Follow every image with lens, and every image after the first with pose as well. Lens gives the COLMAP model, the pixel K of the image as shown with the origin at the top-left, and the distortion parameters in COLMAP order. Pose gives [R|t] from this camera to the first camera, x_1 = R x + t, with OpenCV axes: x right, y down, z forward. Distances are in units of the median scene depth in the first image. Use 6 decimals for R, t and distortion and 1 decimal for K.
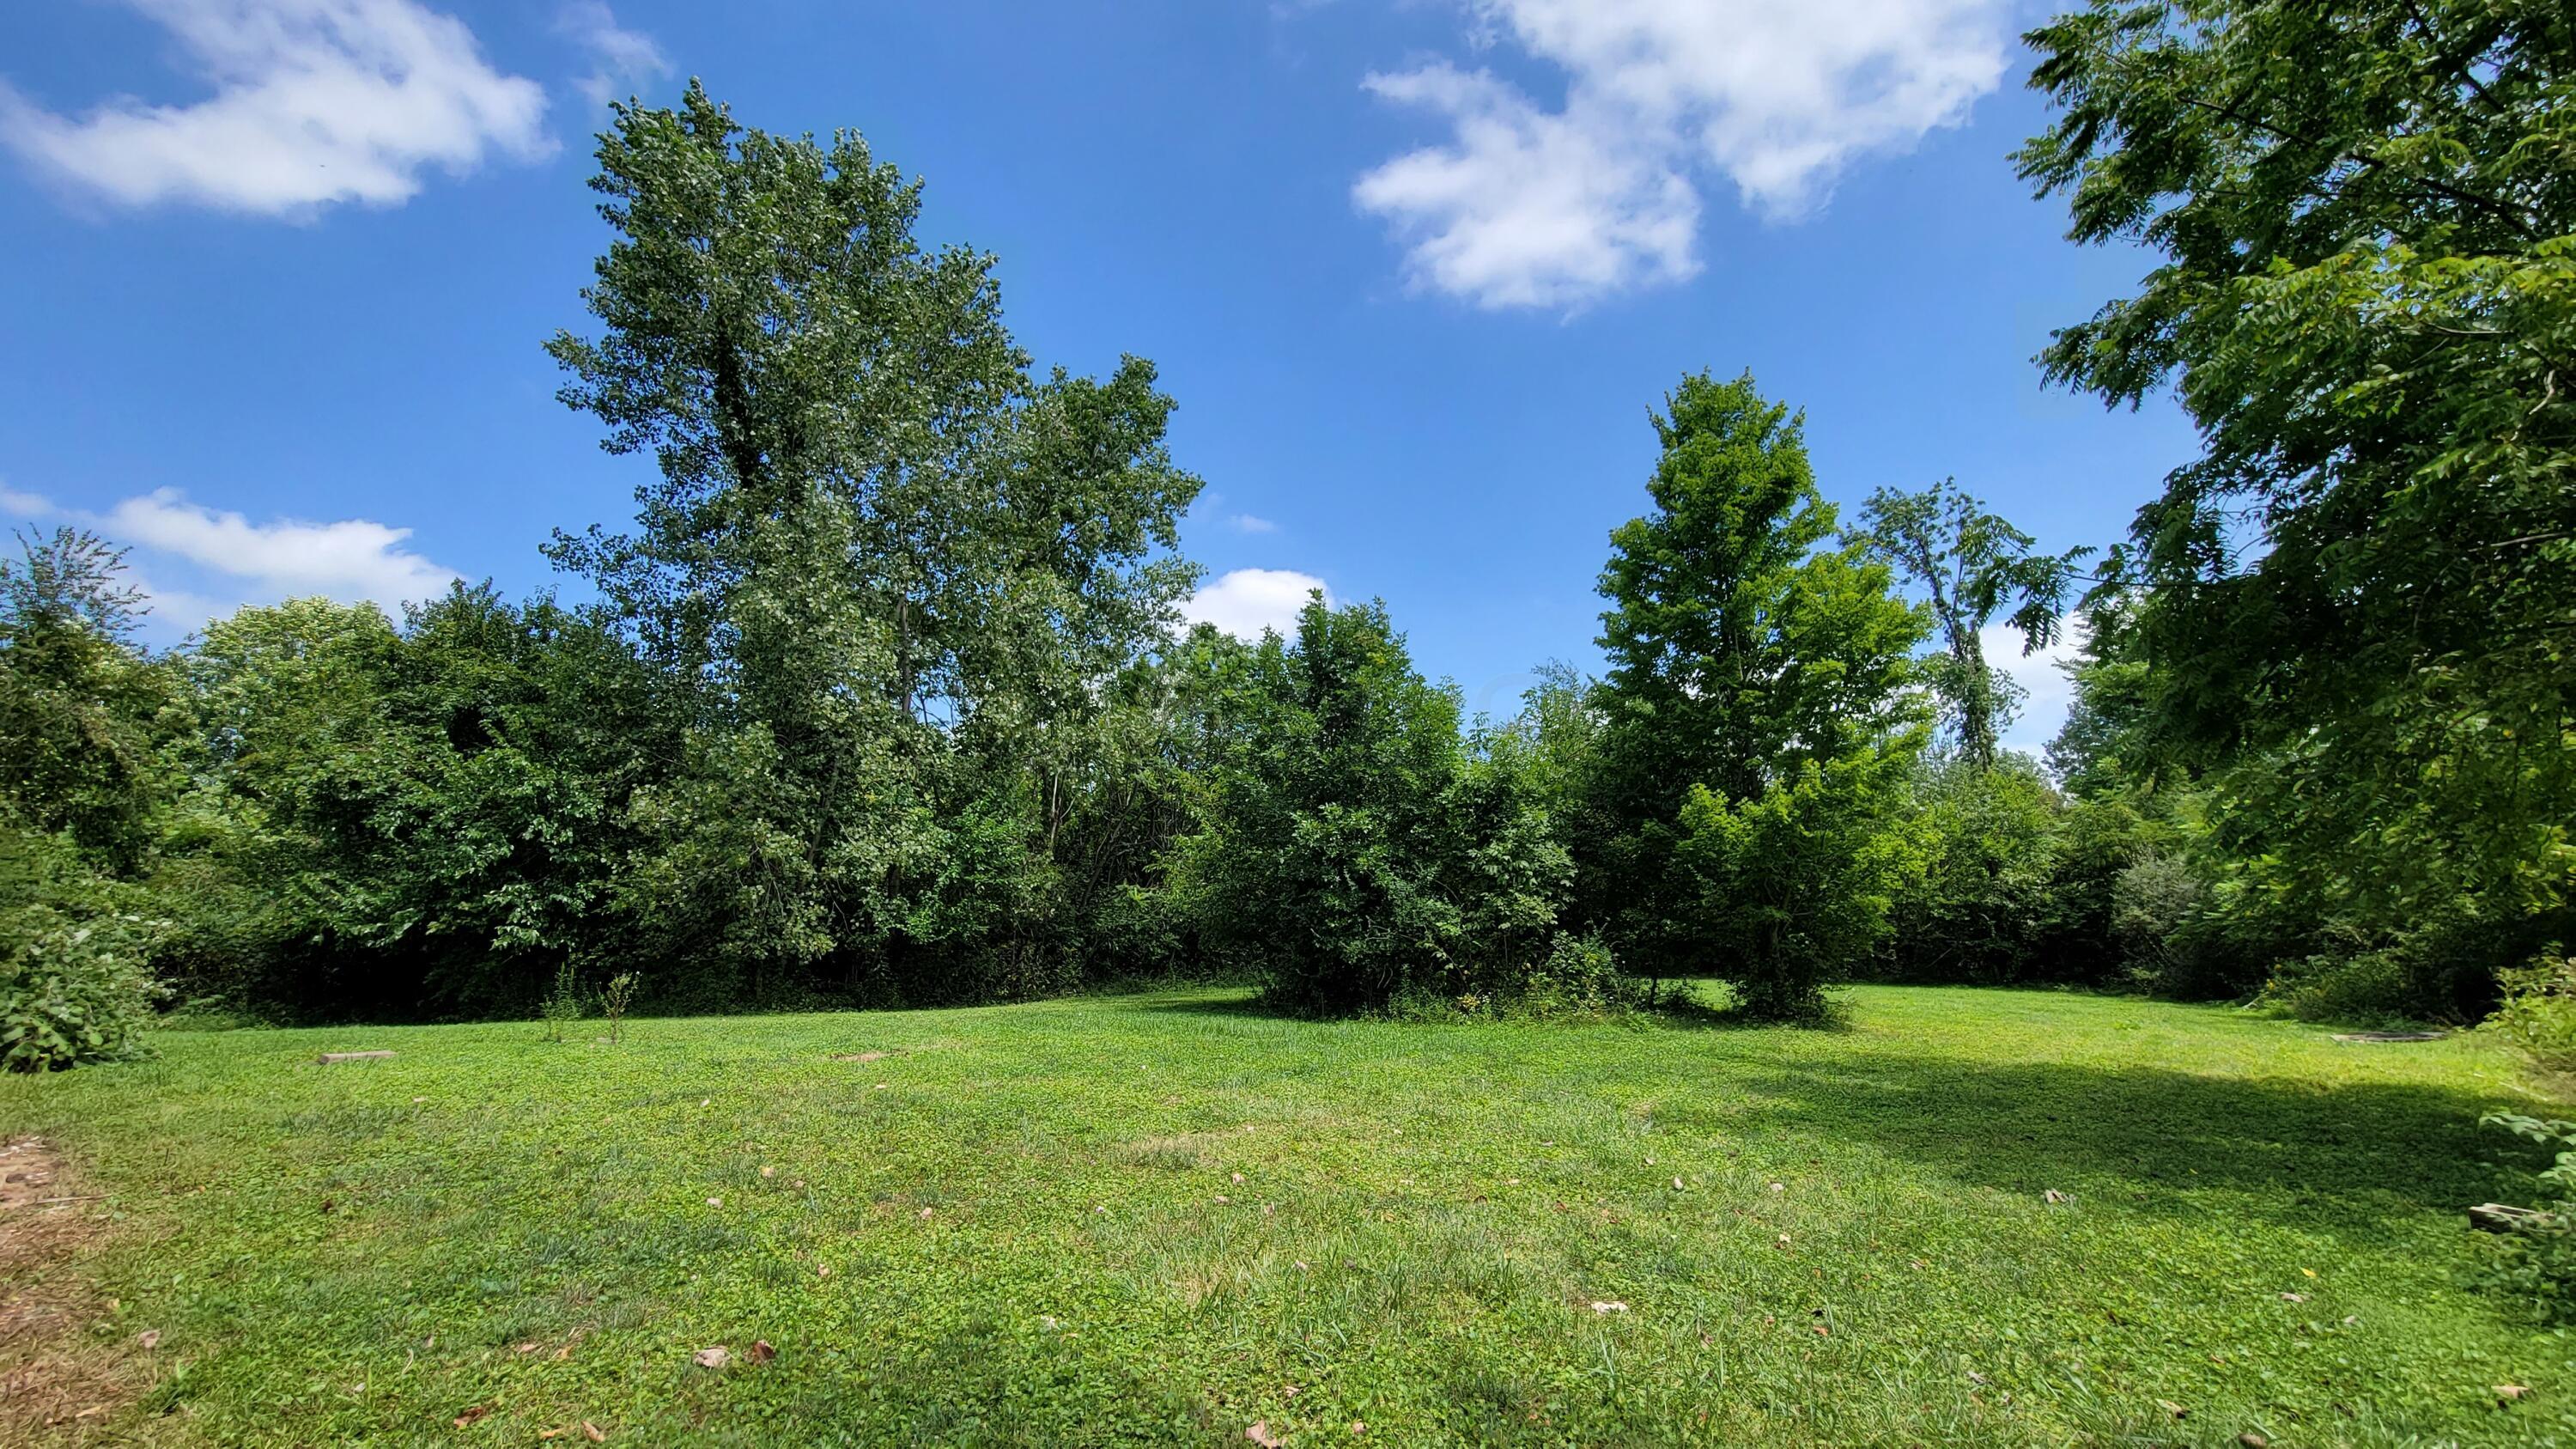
lens RADIAL K [[1053.5, 0, 1262.8], [0, 1053.5, 723.6], [0, 0, 1]] dist [-0.006473, 0.000275]
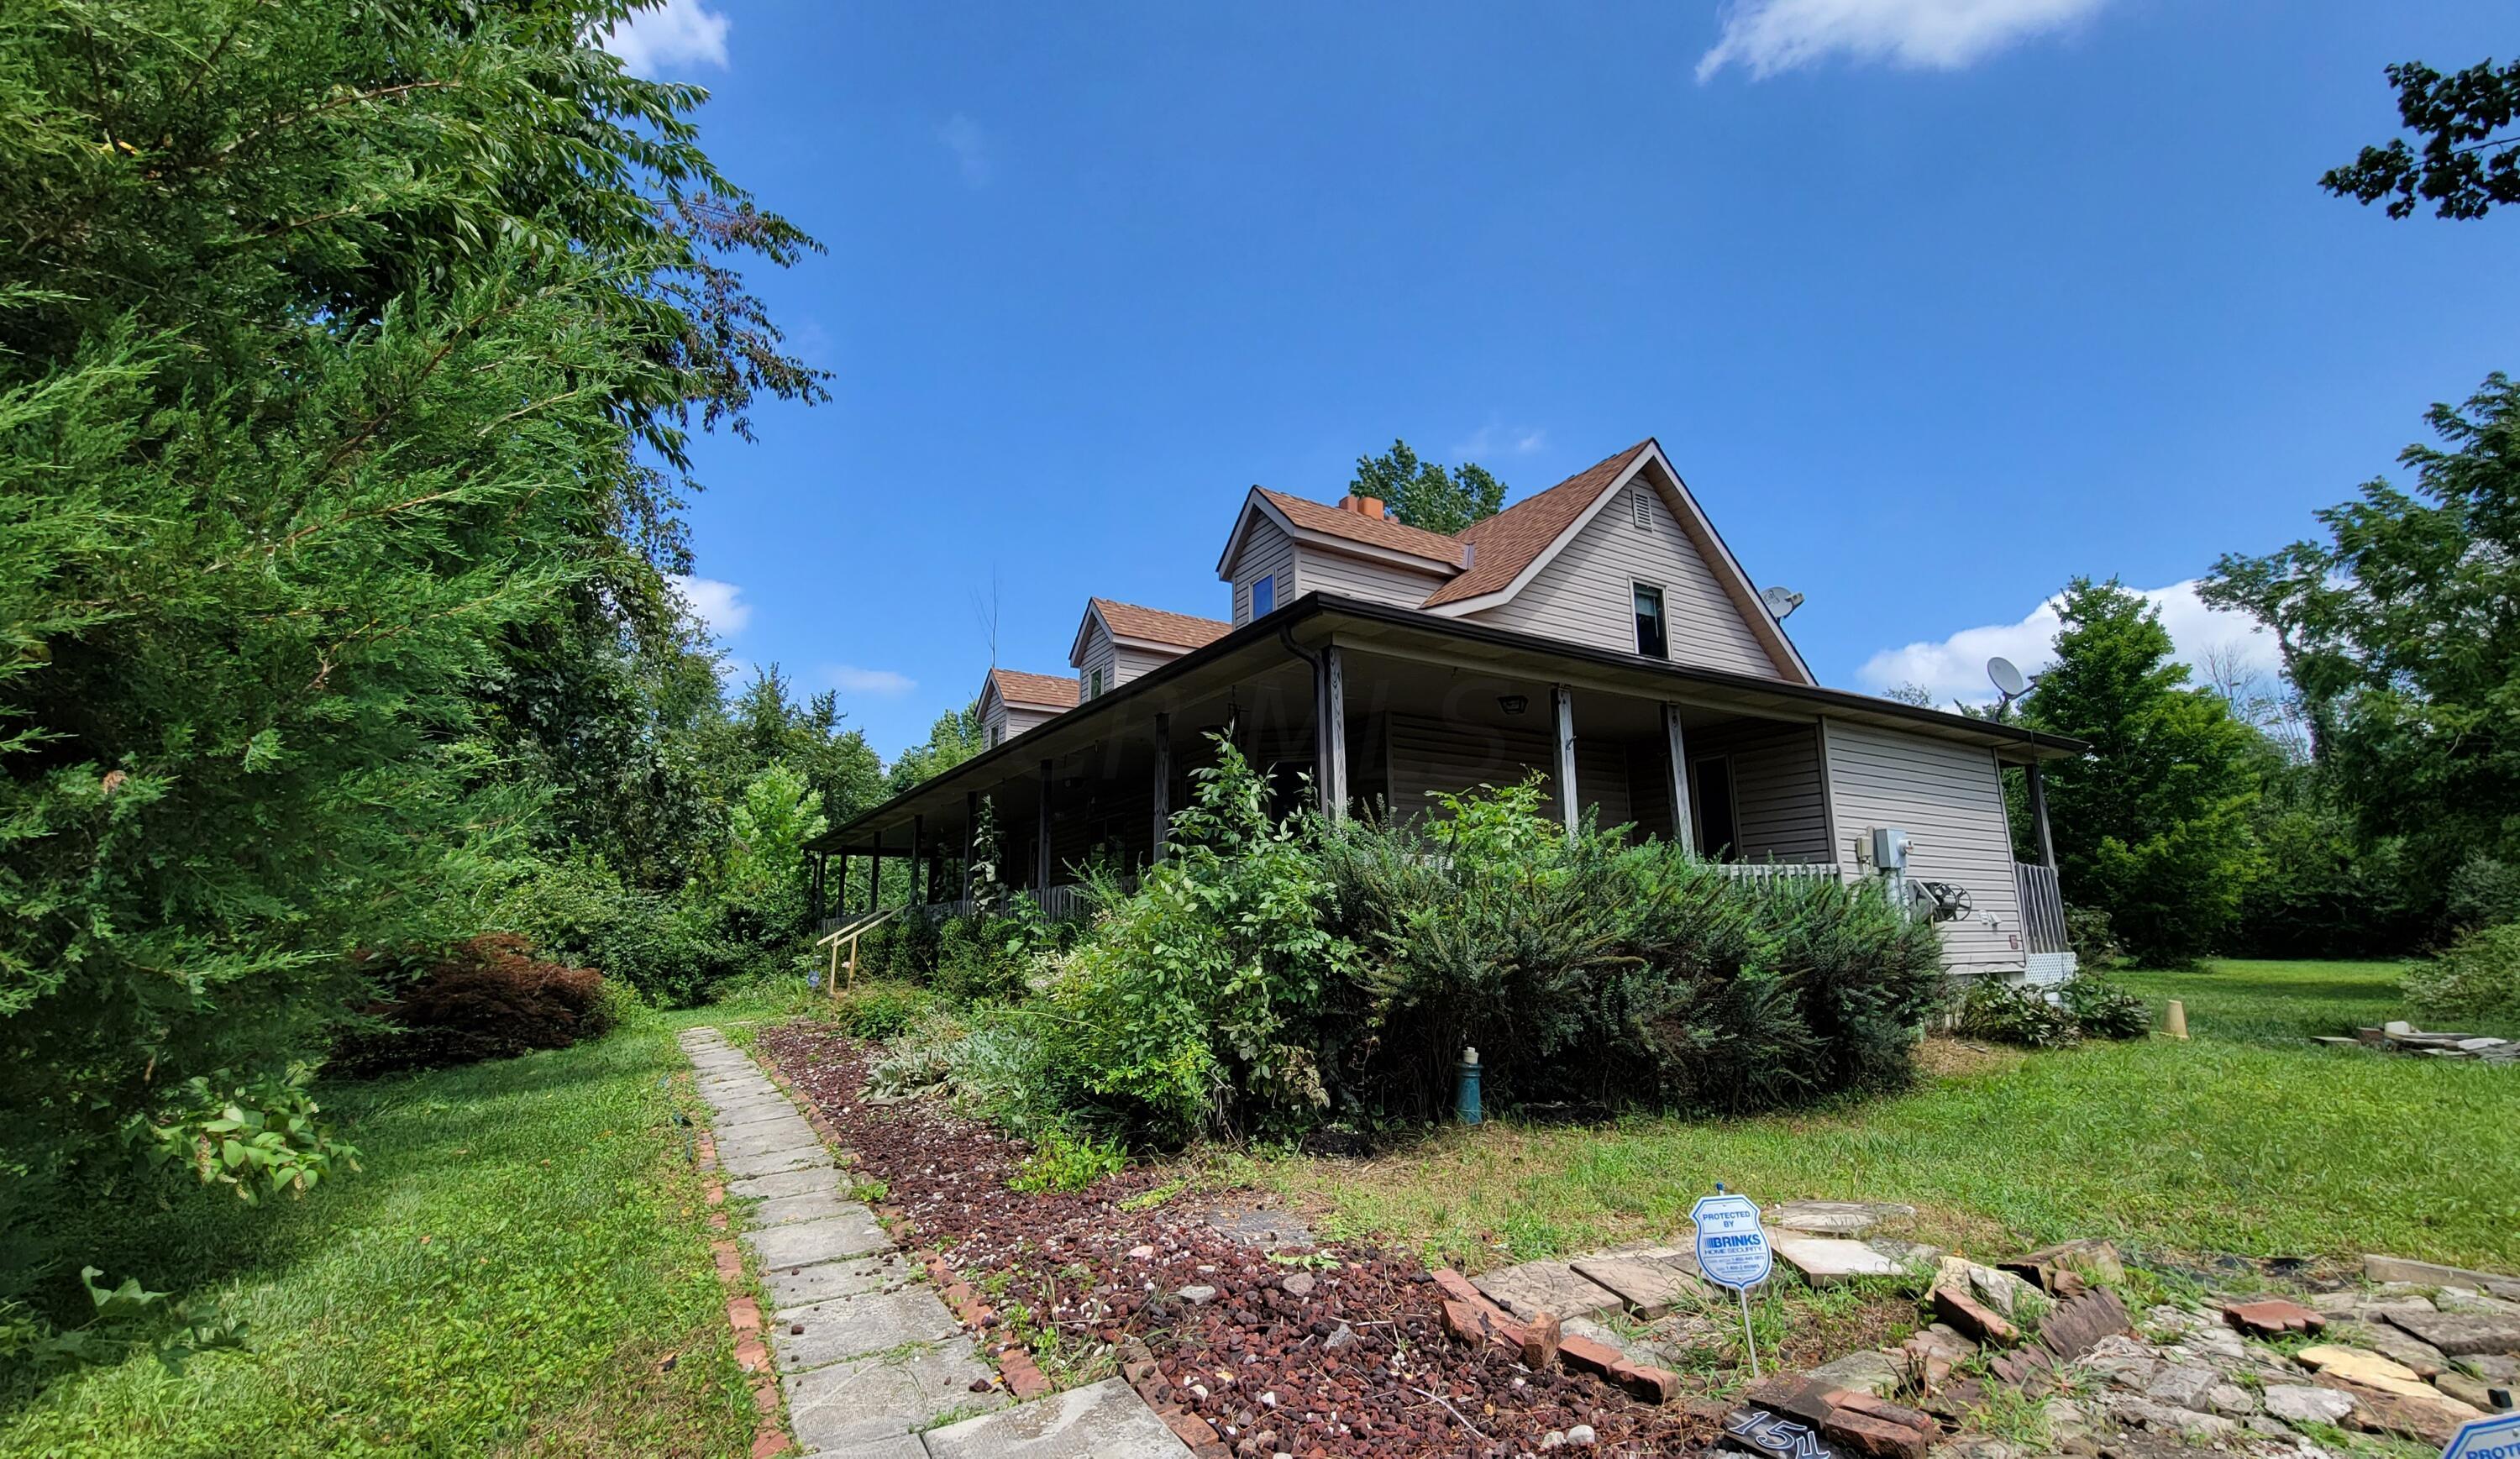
lens RADIAL K [[1056.2, 0, 1258.3], [0, 1056.2, 731.0], [0, 0, 1]] dist [-0.004037, -0.000472]
pose [[0.973294, -0.051347, -0.223745, -0.525682], [0.053743, 0.998544, 0.004629, -0.184977], [0.223182, -0.016530, 0.974637, -0.966492]]
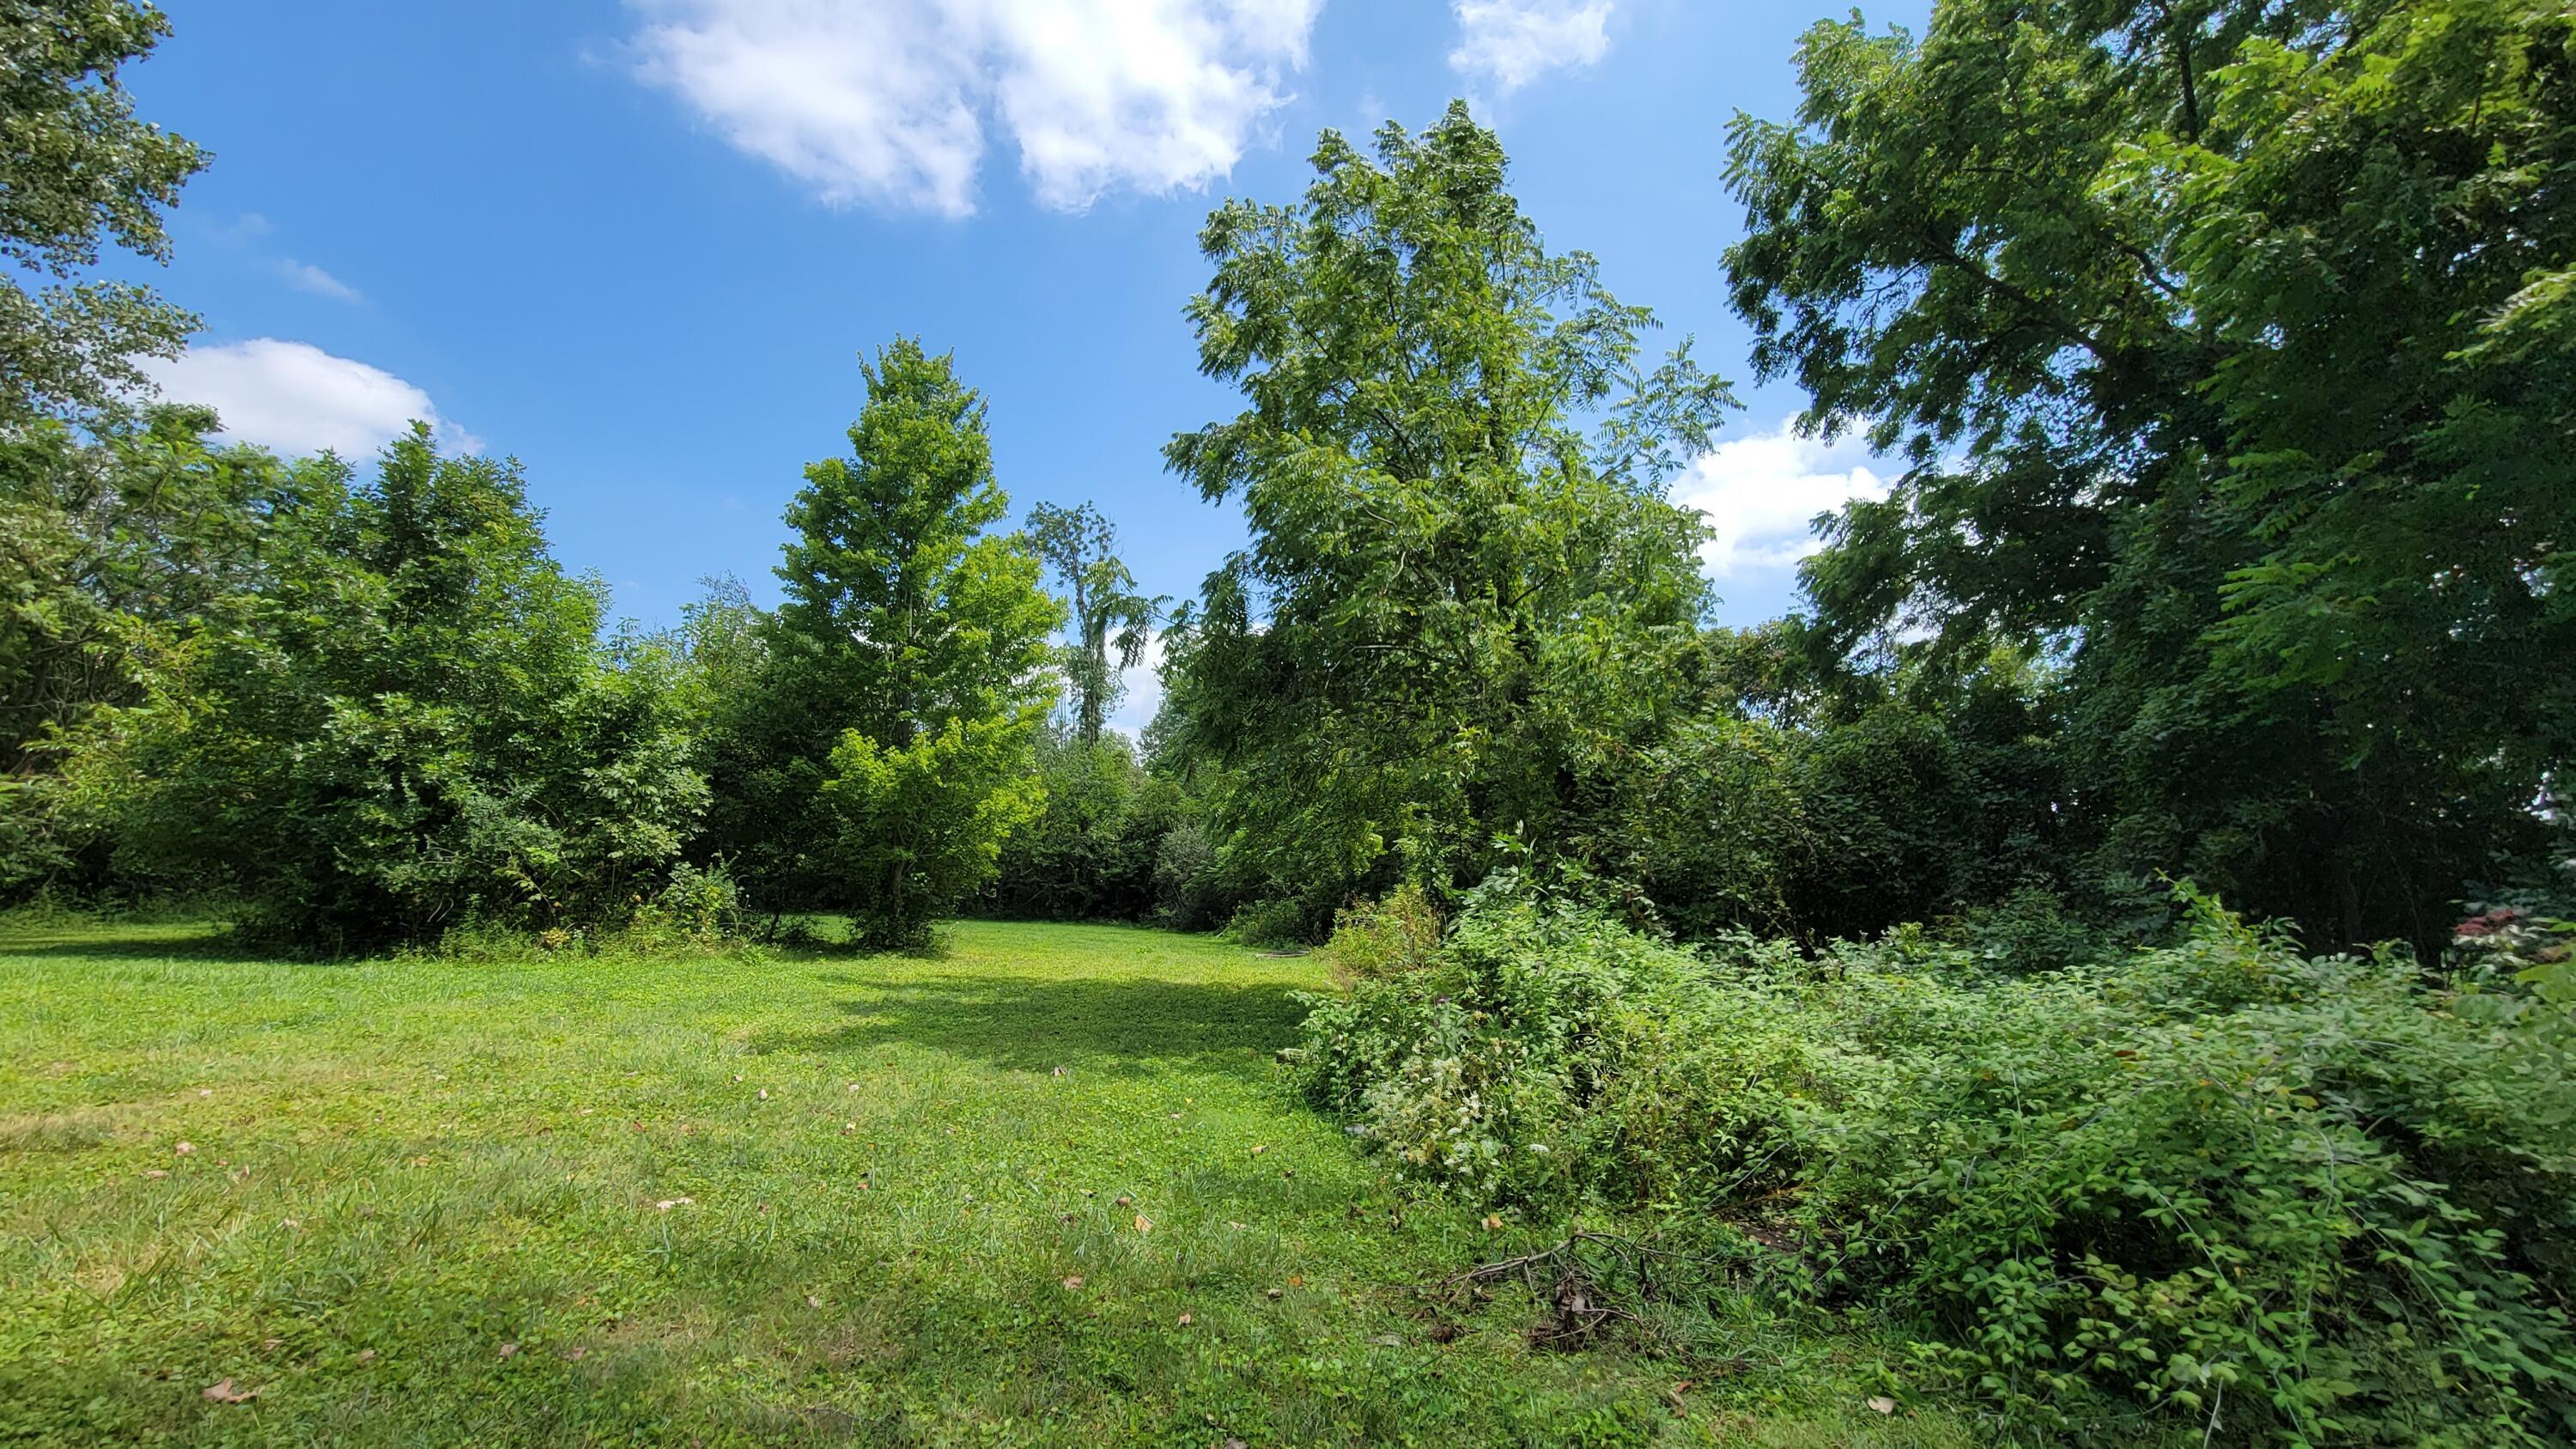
lens RADIAL K [[1053.5, 0, 1285.9], [0, 1053.5, 720.9], [0, 0, 1]] dist [-0.006473, 0.000275]
pose [[0.704140, 0.130630, 0.697942, -0.011718], [-0.168014, 0.985671, -0.014976, -0.005485], [-0.689897, -0.106719, 0.715998, -0.039126]]
